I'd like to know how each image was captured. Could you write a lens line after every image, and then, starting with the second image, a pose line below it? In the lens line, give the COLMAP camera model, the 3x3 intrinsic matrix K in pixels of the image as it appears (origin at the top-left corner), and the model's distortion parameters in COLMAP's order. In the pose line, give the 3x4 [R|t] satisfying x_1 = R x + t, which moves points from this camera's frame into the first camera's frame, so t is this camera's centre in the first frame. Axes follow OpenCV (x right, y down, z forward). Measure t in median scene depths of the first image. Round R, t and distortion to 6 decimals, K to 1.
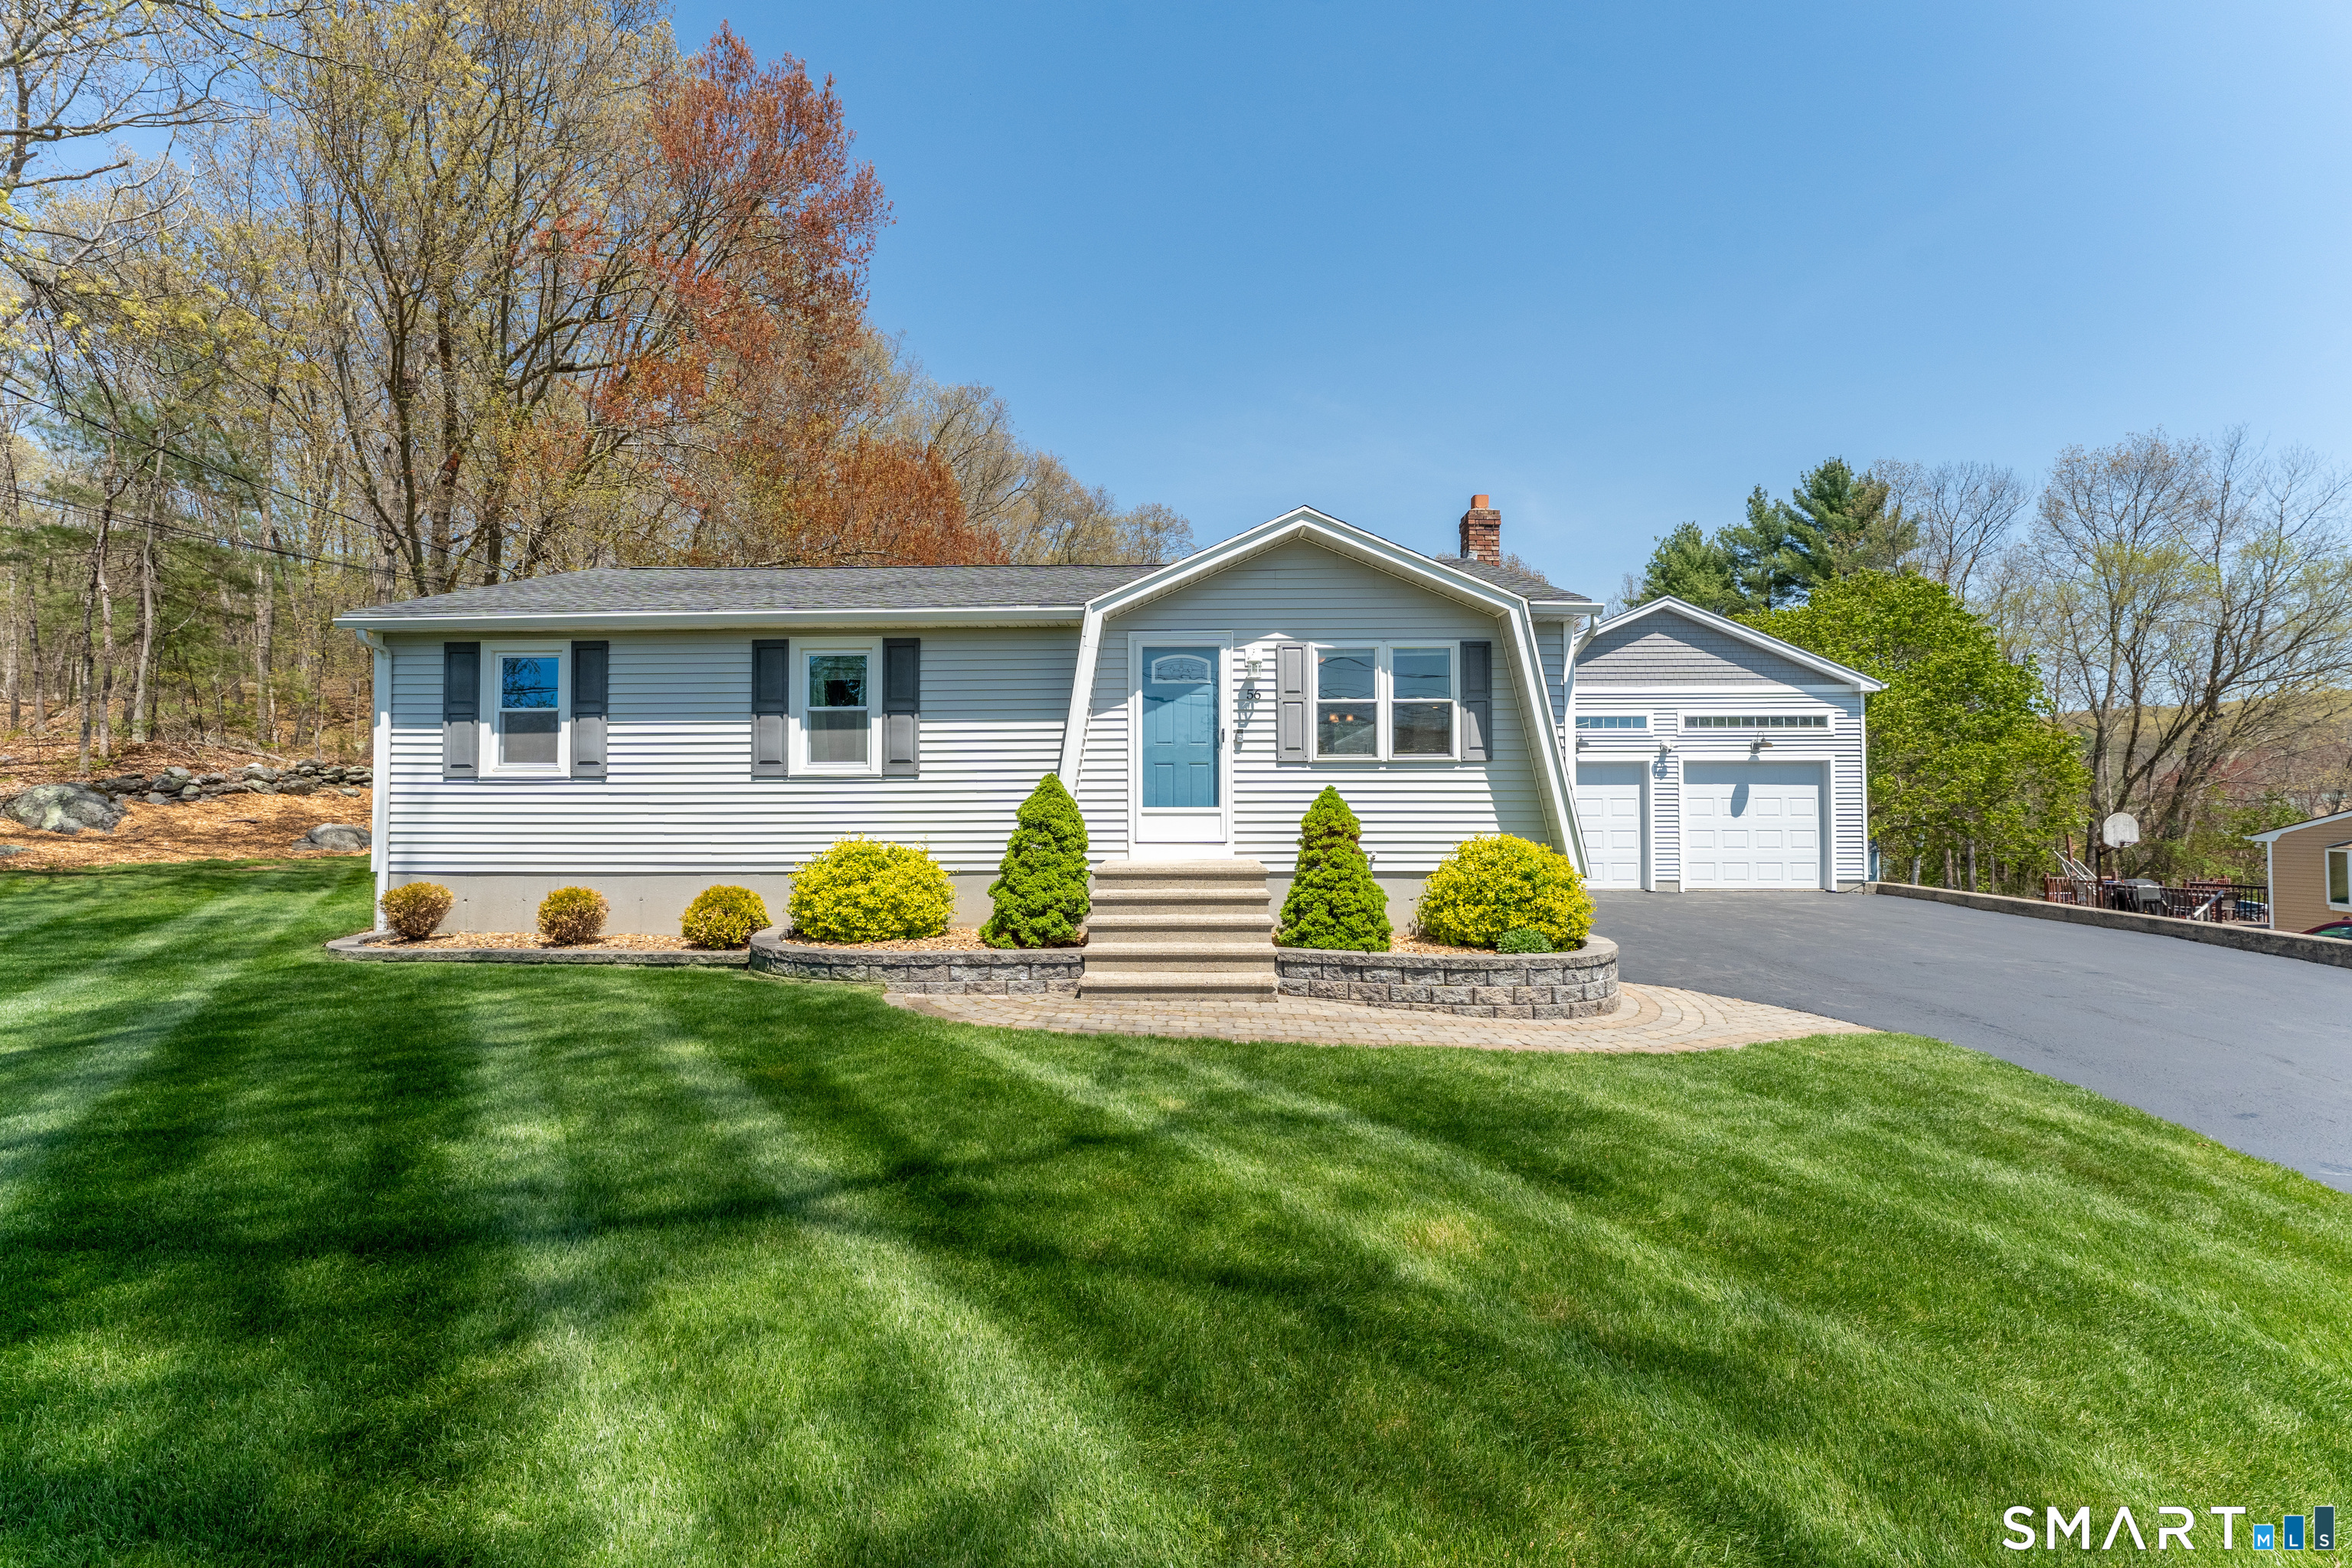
lens RADIAL K [[942.9, 0, 1174.6], [0, 942.9, 795.1], [0, 0, 1]] dist [0.000380, -0.000291]
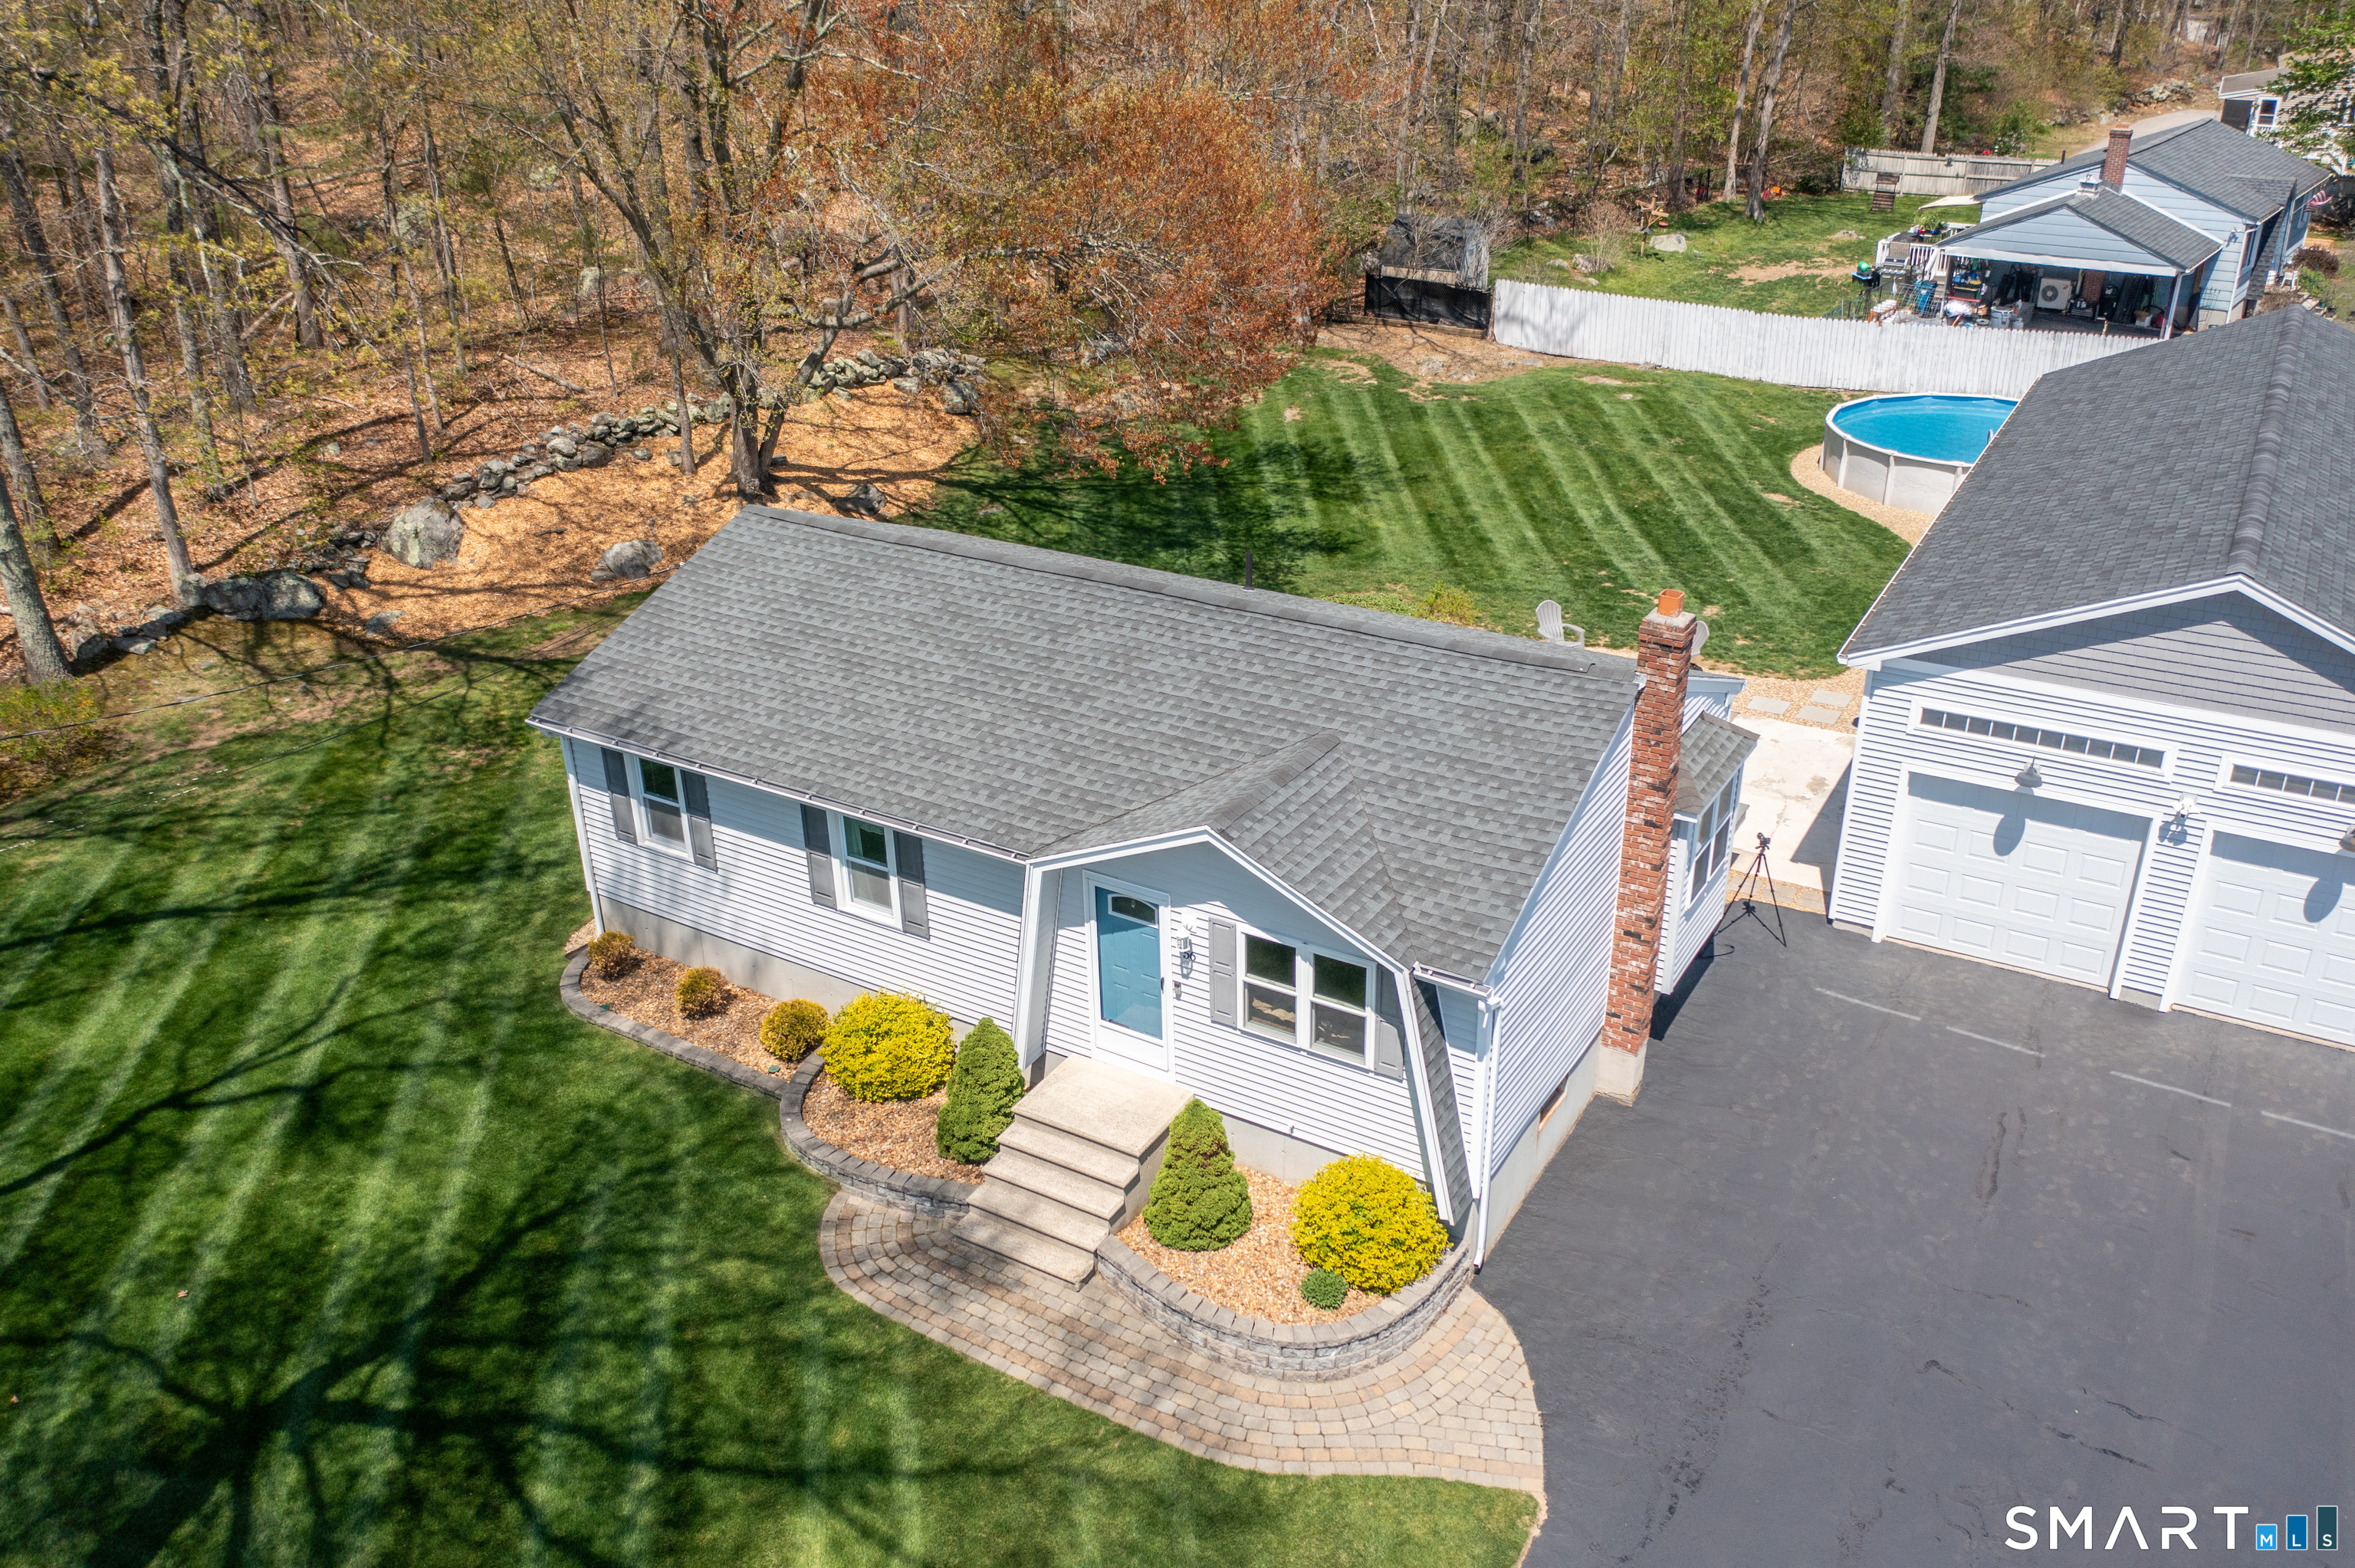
lens RADIAL K [[1841.3, 0, 1170.6], [0, 1841.3, 767.2], [0, 0, 1]] dist [-0.036676, 0.021442]
pose [[0.866761, 0.201778, -0.456082, 0.916000], [0.020471, 0.899334, 0.436783, -1.138206], [0.498303, -0.387923, 0.775377, -0.443879]]
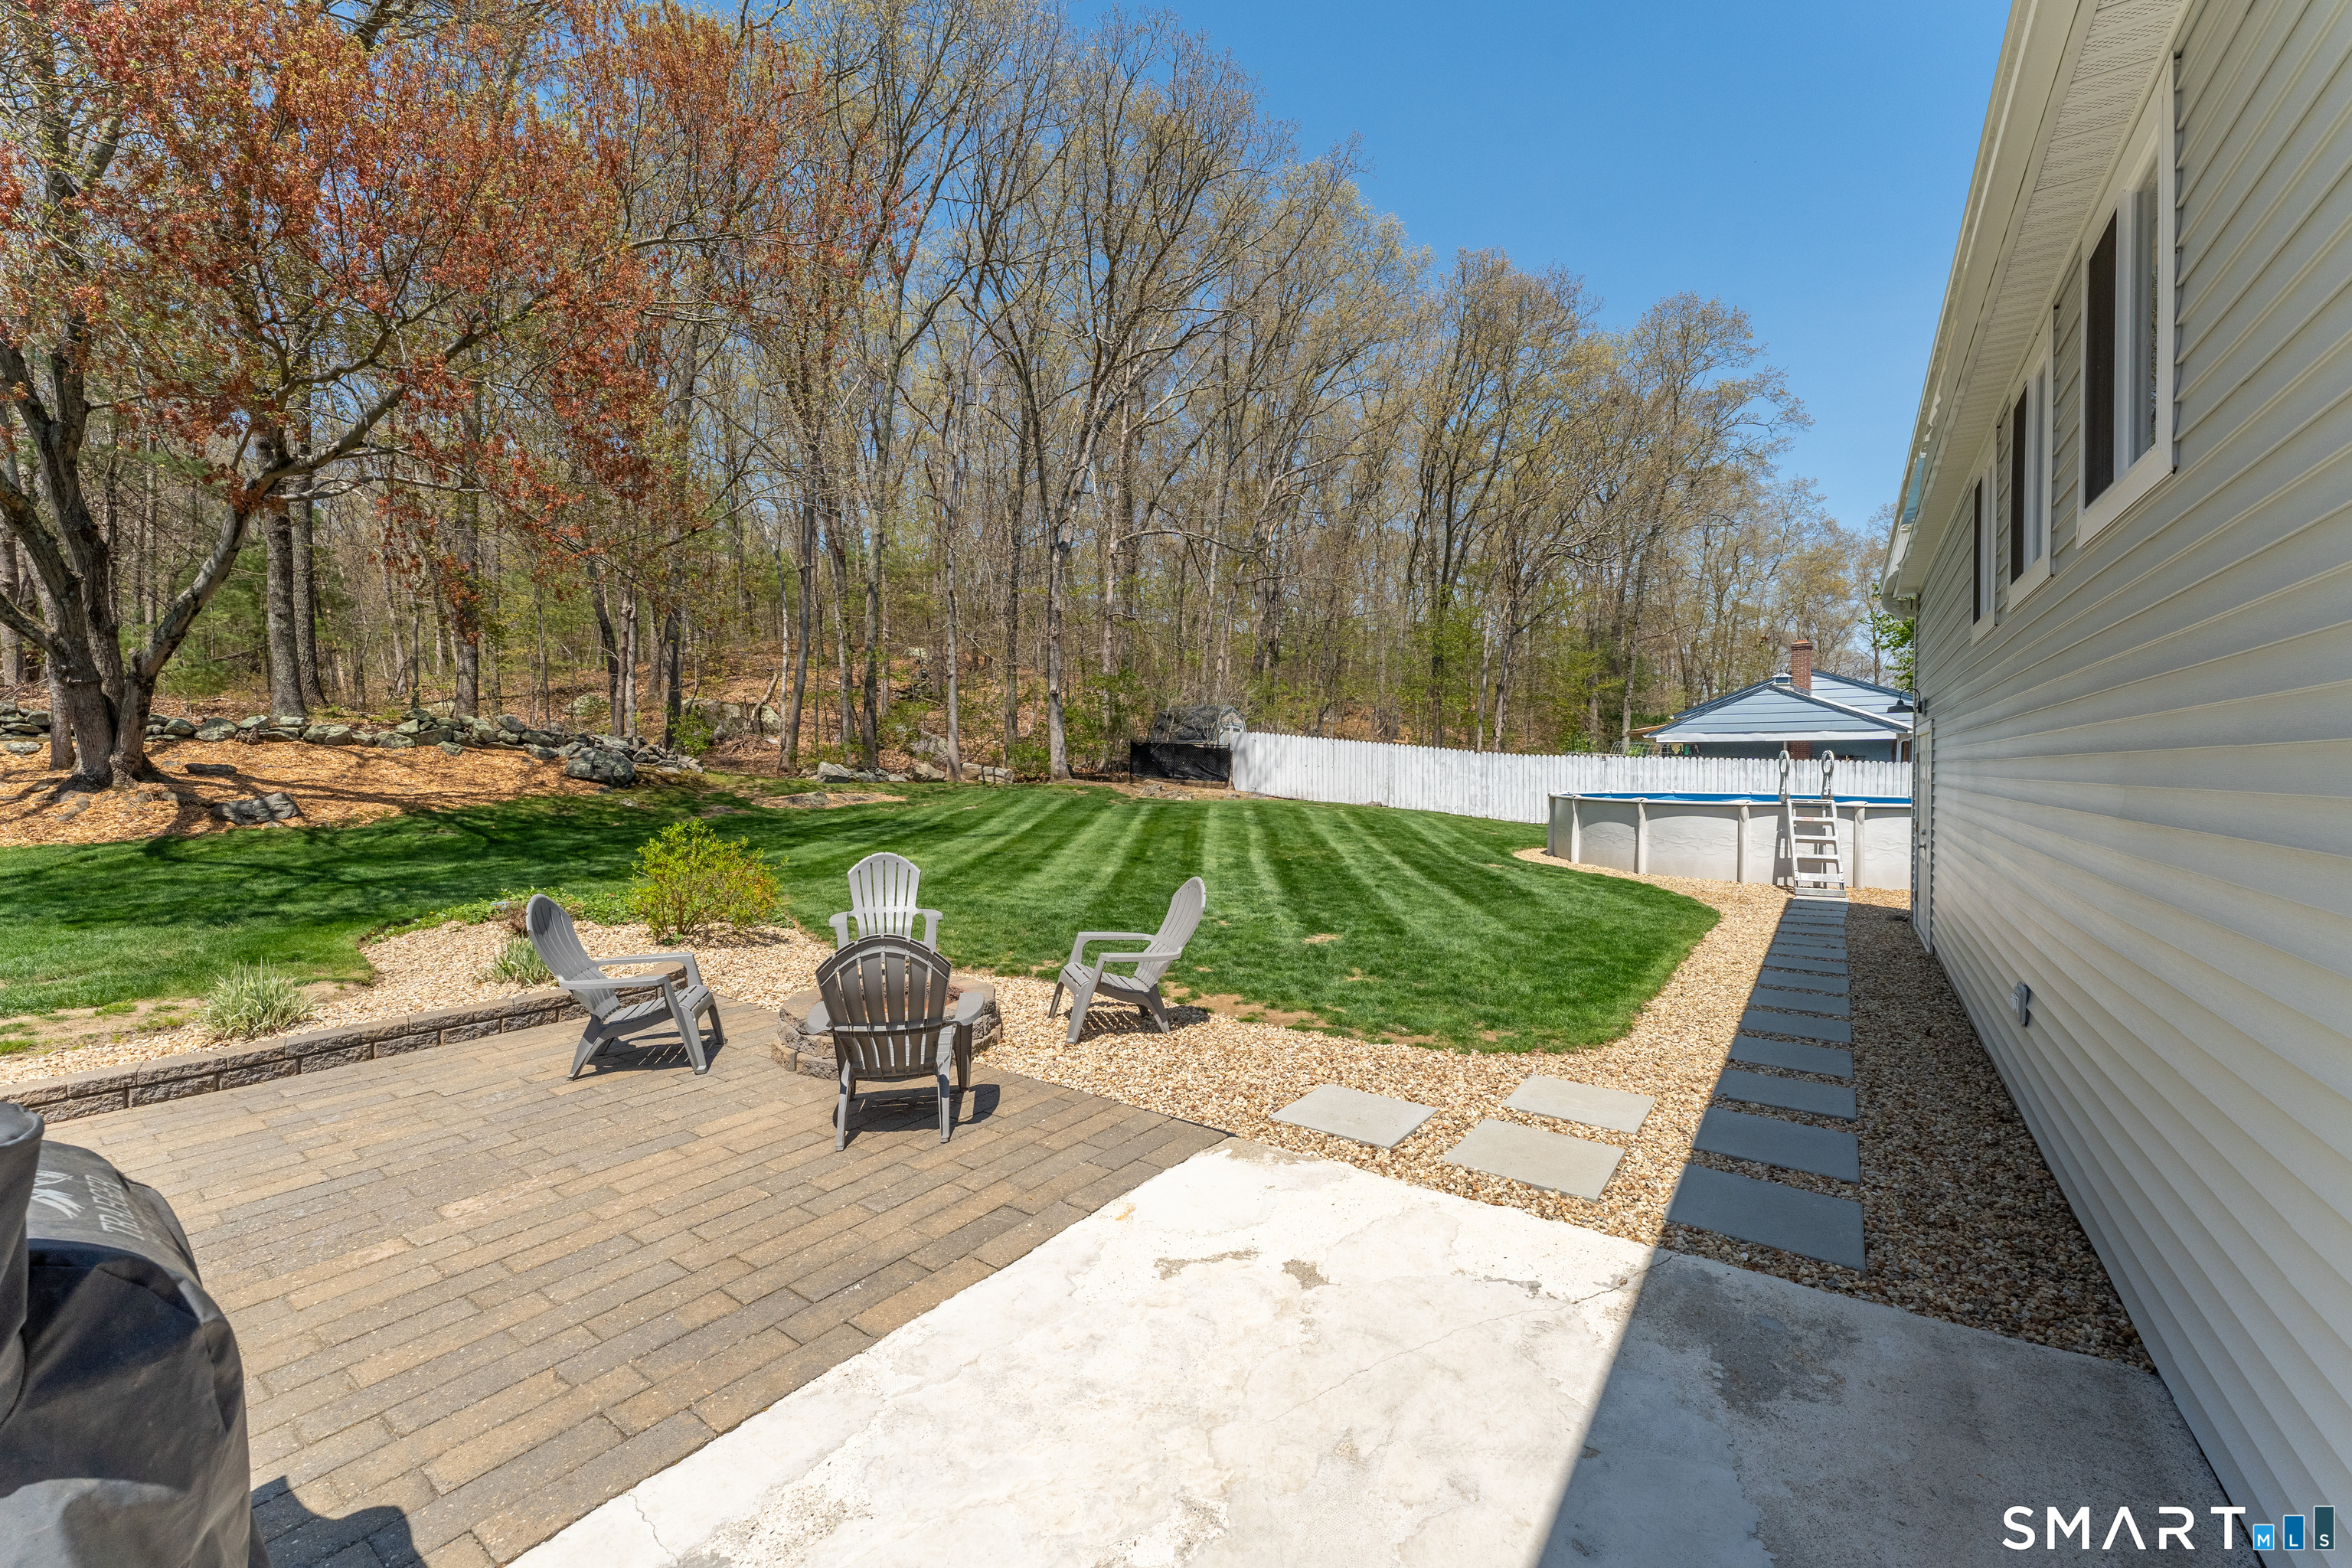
lens RADIAL K [[938.7, 0, 1155.6], [0, 938.7, 774.9], [0, 0, 1]] dist [0.001197, -0.000007]
pose [[0.819191, 0.012151, -0.573393, 0.524608], [0.005629, 0.999557, 0.029224, 0.004339], [0.573494, -0.027168, 0.818759, 2.172637]]
